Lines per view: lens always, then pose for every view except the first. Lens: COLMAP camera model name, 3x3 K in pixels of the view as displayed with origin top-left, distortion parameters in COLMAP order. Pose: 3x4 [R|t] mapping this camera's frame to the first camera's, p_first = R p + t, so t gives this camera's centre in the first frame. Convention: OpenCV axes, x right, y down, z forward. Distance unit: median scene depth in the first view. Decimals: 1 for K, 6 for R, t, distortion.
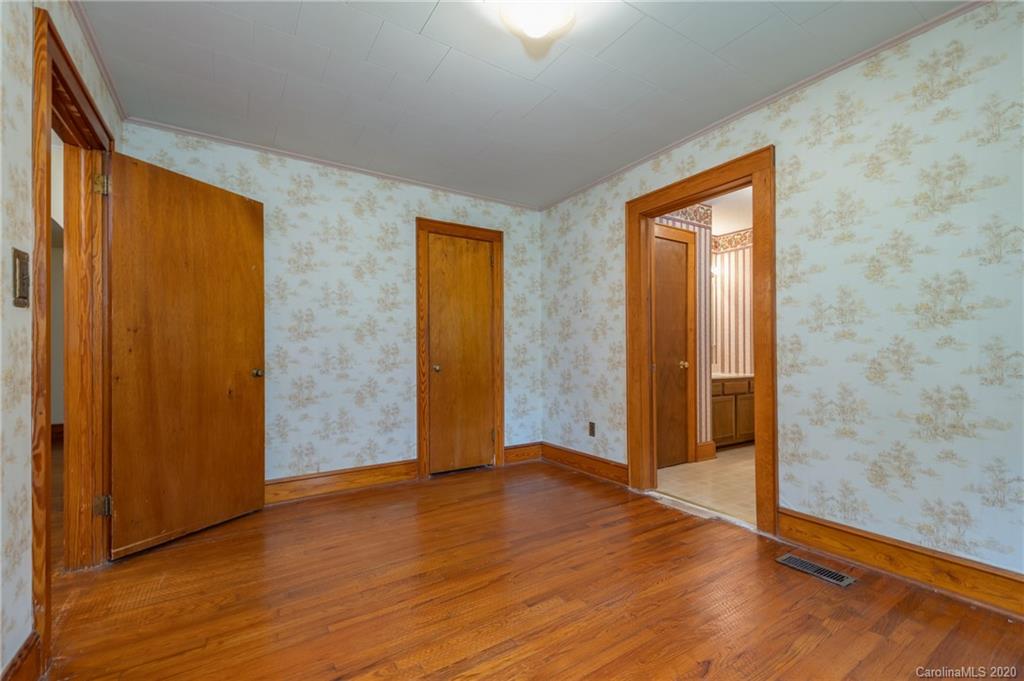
lens RADIAL K [[451.6, 0, 516.0], [0, 451.6, 349.7], [0, 0, 1]] dist [0.000891, -0.001028]
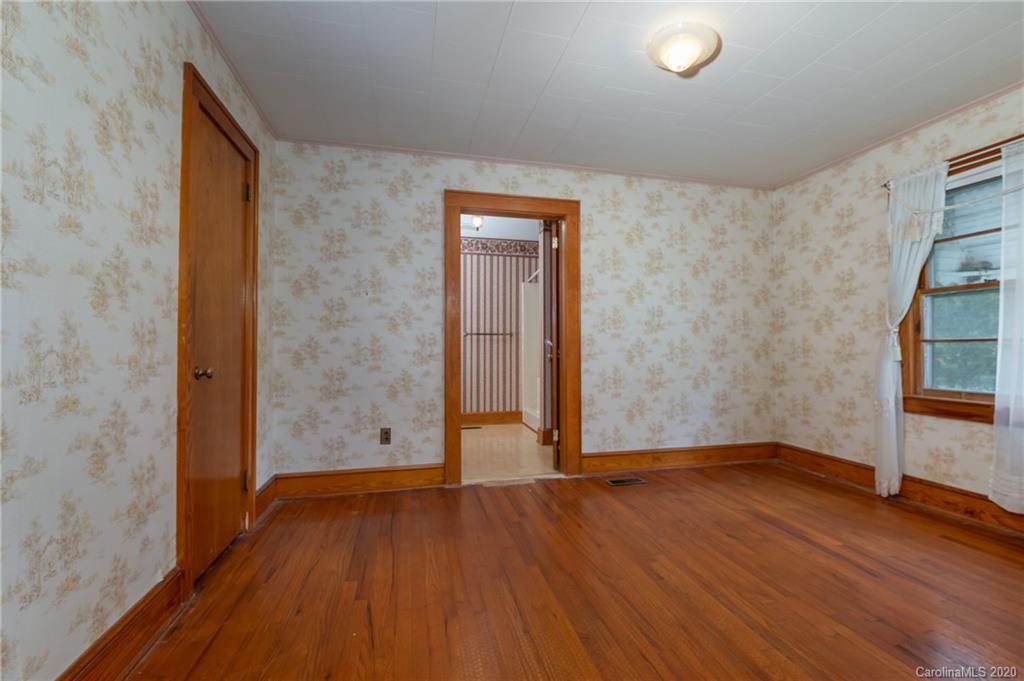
lens RADIAL K [[451.6, 0, 518.6], [0, 451.6, 338.9], [0, 0, 1]] dist [0.000891, -0.001028]
pose [[0.287711, 0.020816, 0.957491, -0.570164], [-0.009890, 0.999775, -0.018763, 0.008114], [-0.957666, -0.004071, 0.287852, 0.519305]]
